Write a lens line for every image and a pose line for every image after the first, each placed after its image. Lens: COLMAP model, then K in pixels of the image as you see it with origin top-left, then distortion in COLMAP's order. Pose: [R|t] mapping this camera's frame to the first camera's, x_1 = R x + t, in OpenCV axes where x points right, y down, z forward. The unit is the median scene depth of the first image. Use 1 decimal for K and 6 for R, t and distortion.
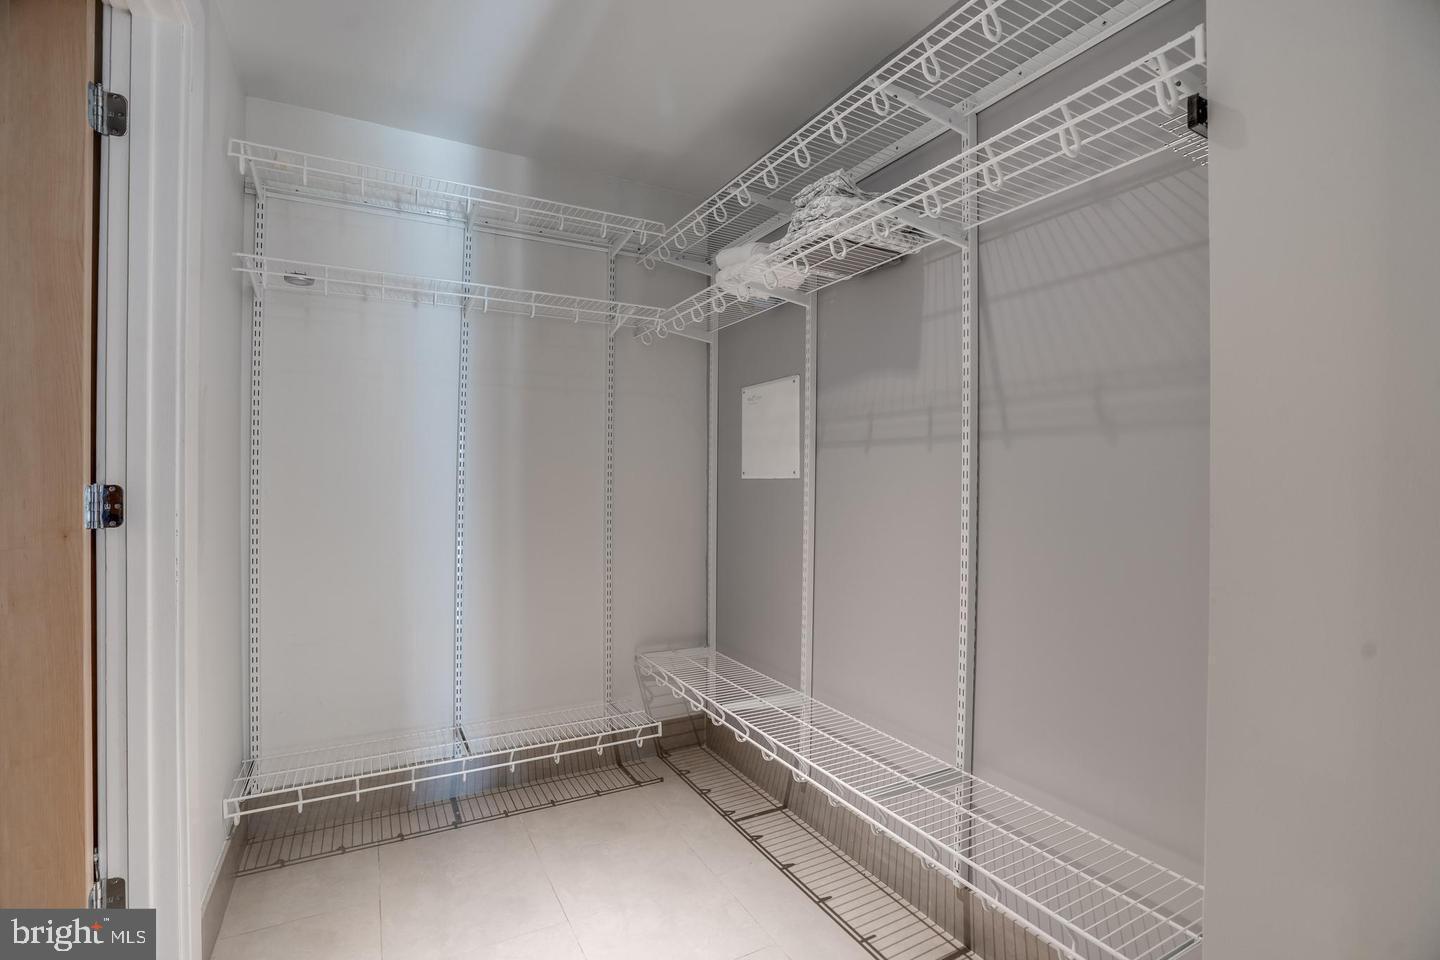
lens RADIAL K [[673.9, 0, 723.6], [0, 673.9, 484.5], [0, 0, 1]] dist [-0.058836, 0.021223]
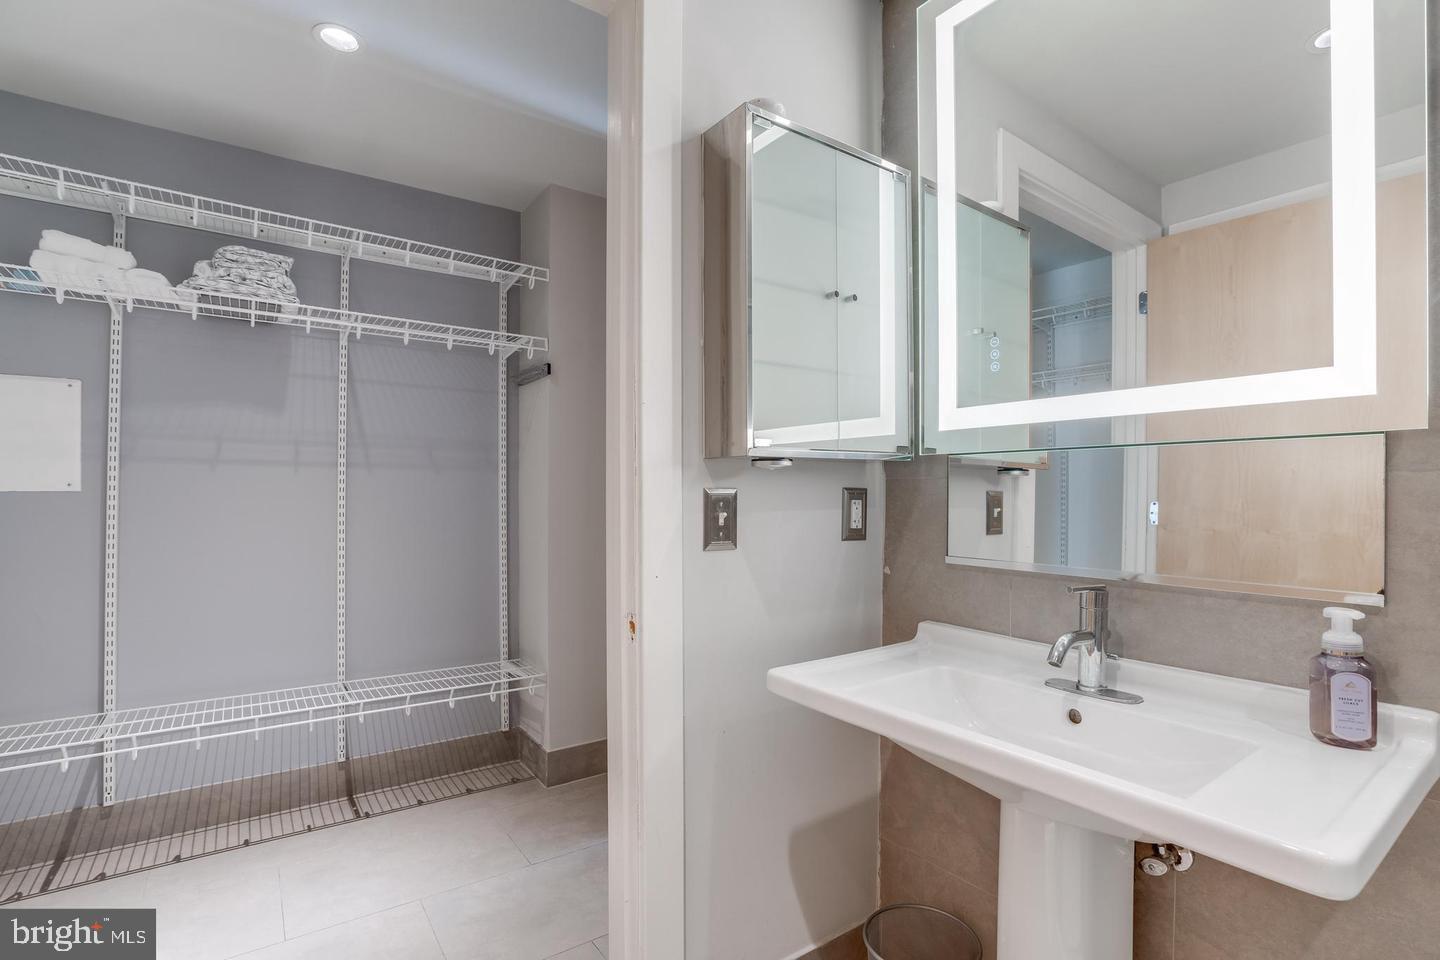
lens RADIAL K [[673.9, 0, 723.6], [0, 673.9, 484.5], [0, 0, 1]] dist [-0.058836, 0.021223]
pose [[-0.129927, 0.007015, 0.991499, -1.136498], [0.004088, 0.999970, -0.006540, -0.010882], [-0.991515, 0.003203, -0.129952, 0.290215]]
